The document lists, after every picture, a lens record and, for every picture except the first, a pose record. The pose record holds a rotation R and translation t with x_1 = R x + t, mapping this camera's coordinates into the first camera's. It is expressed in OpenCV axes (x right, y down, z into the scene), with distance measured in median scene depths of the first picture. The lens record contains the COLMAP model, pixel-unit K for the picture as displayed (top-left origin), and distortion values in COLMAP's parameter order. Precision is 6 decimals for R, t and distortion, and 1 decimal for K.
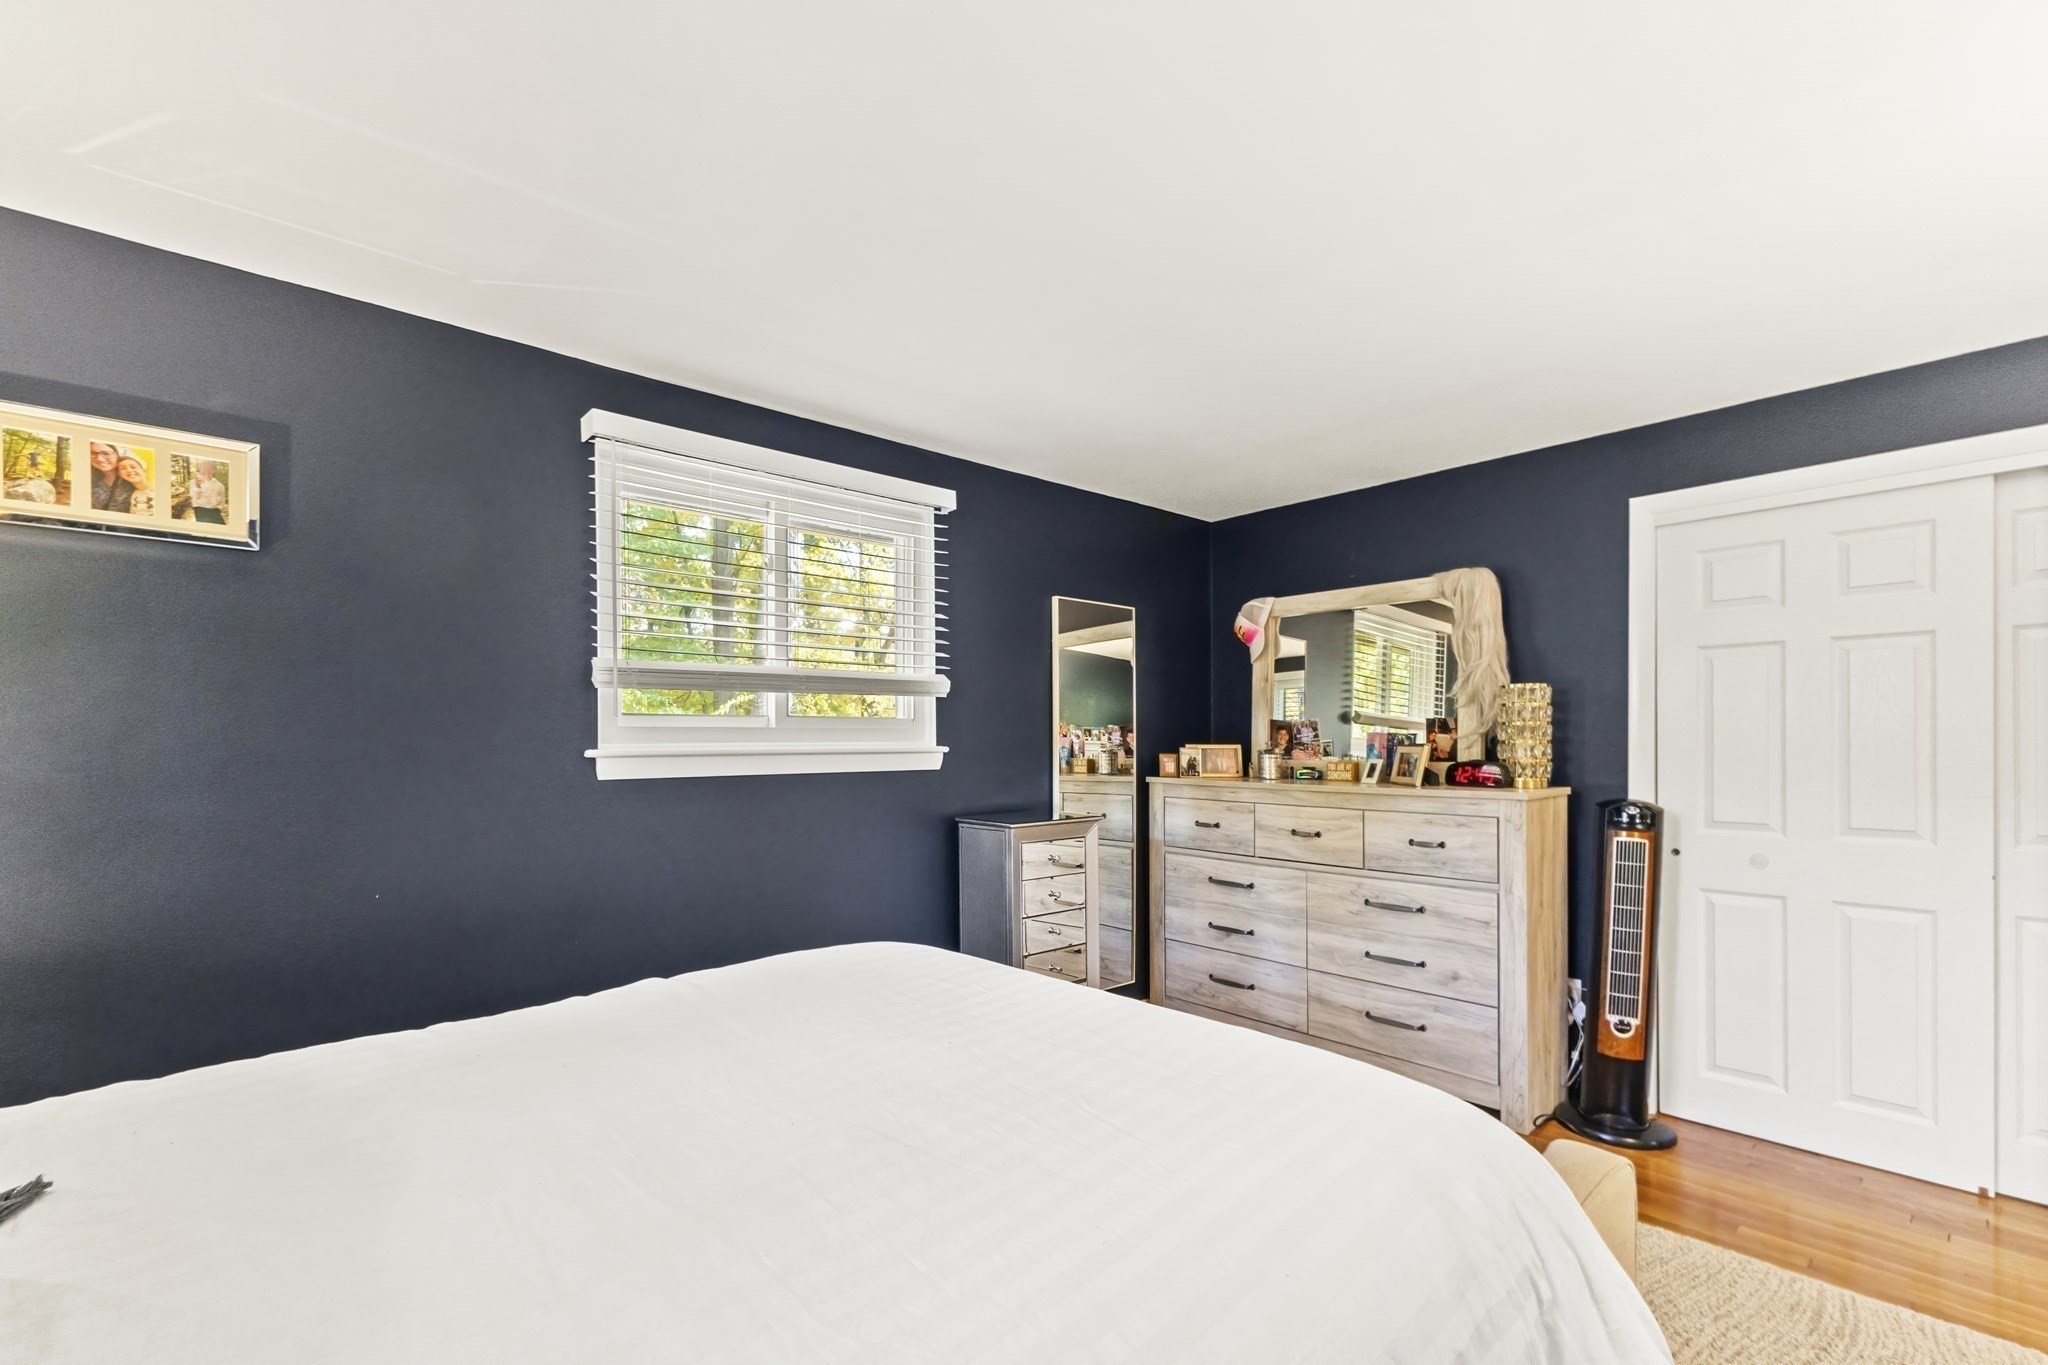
lens RADIAL K [[908.7, 0, 1028.8], [0, 908.7, 741.0], [0, 0, 1]] dist [0.001050, -0.000122]
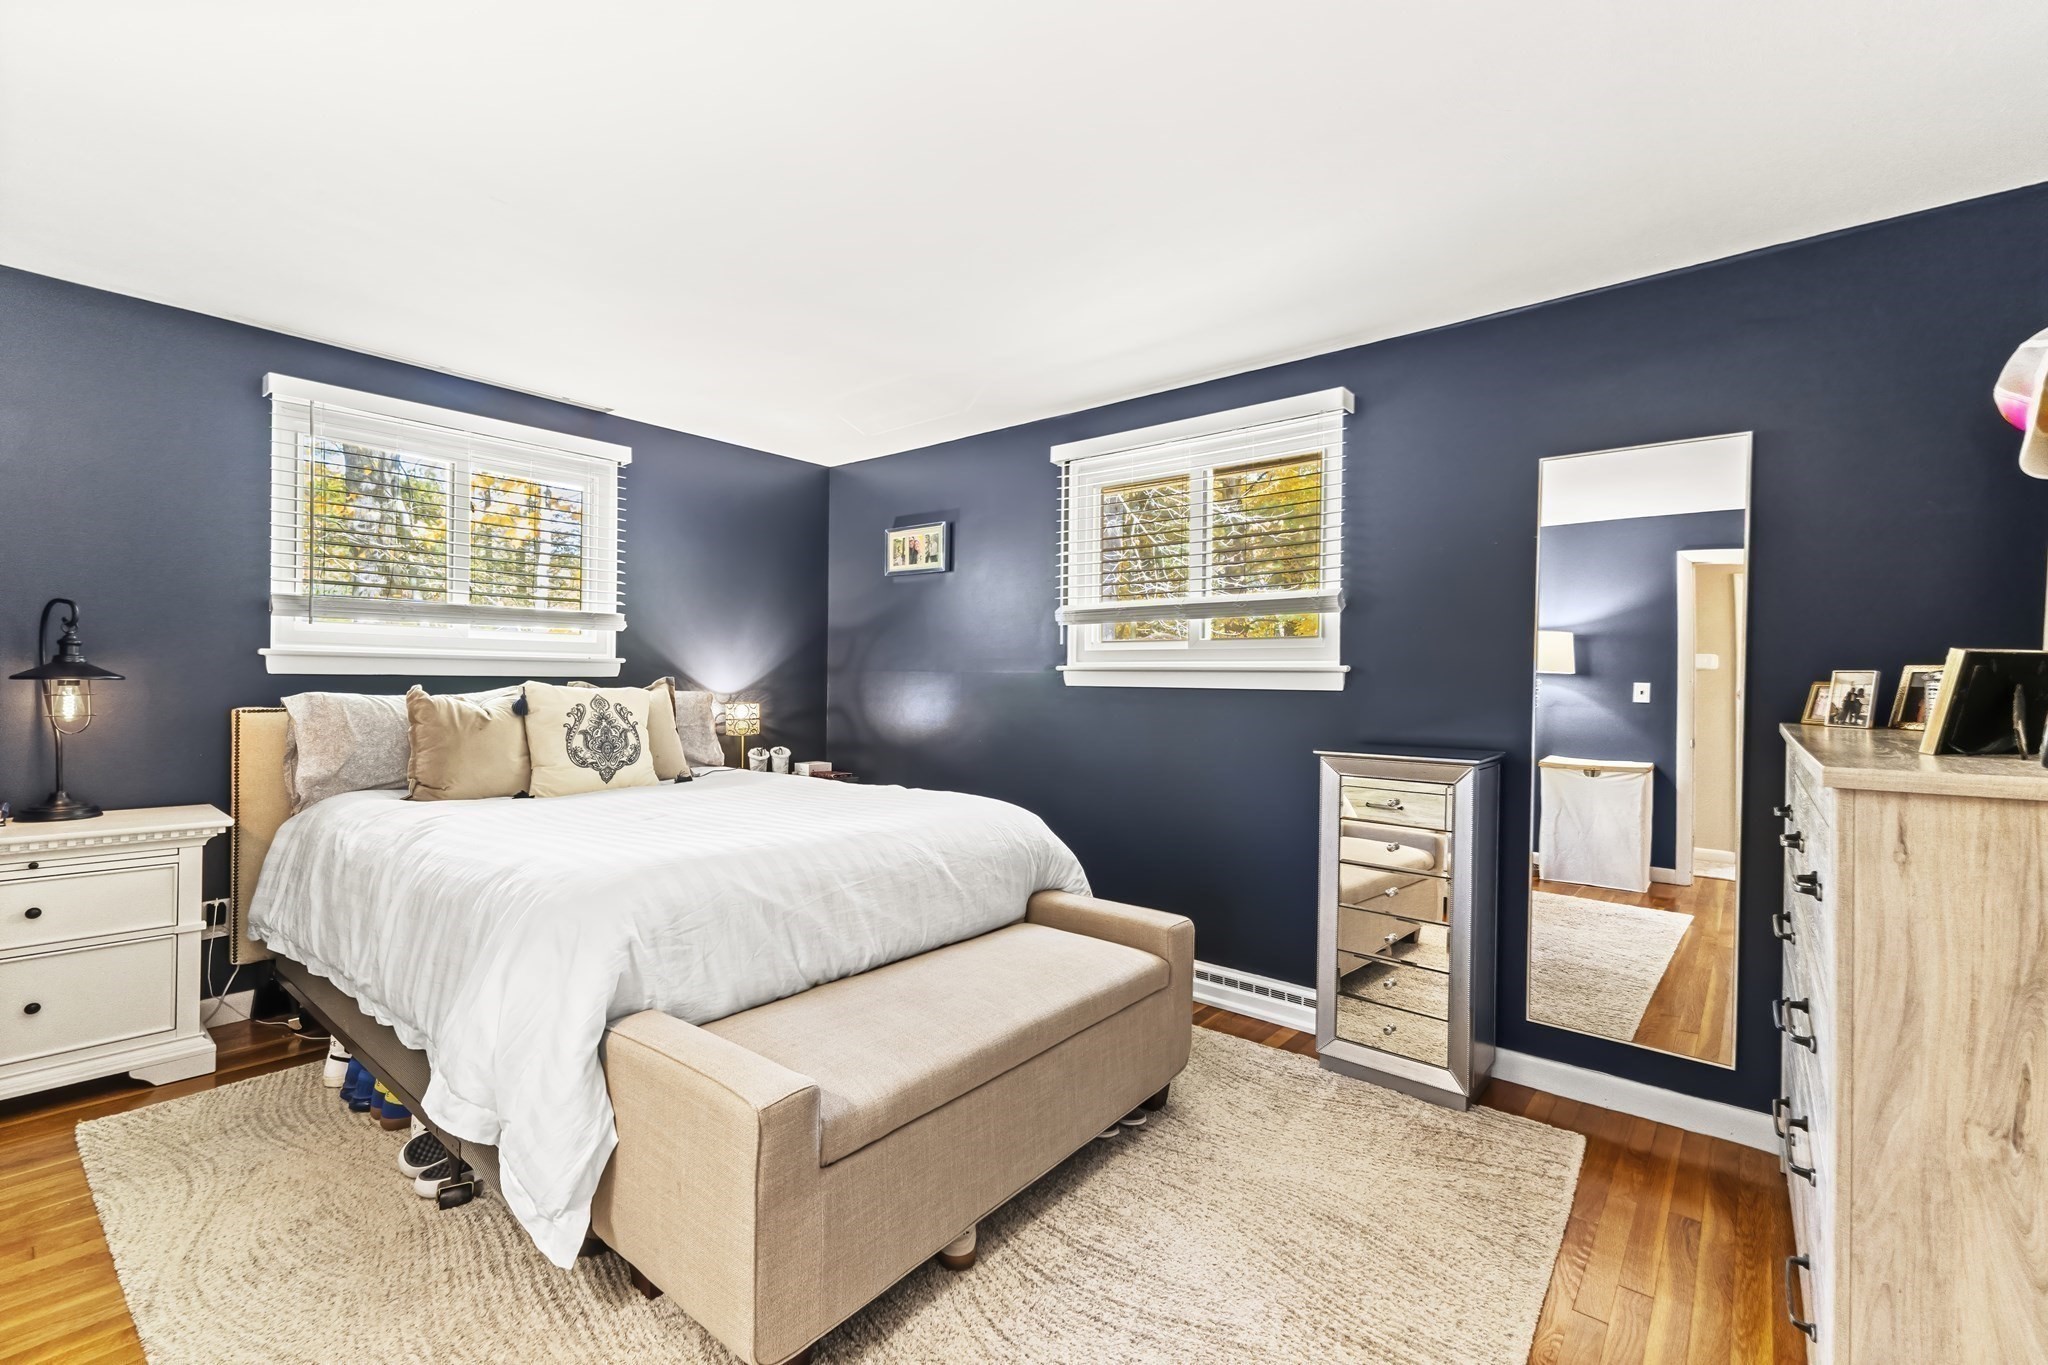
lens RADIAL K [[879.6, 0, 1023.4], [0, 879.6, 688.7], [0, 0, 1]] dist [0.002441, -0.000340]
pose [[0.110239, 0.010090, -0.993854, 1.257663], [-0.019670, 0.999775, 0.007968, 0.048437], [0.993710, 0.018670, 0.110412, 0.977778]]
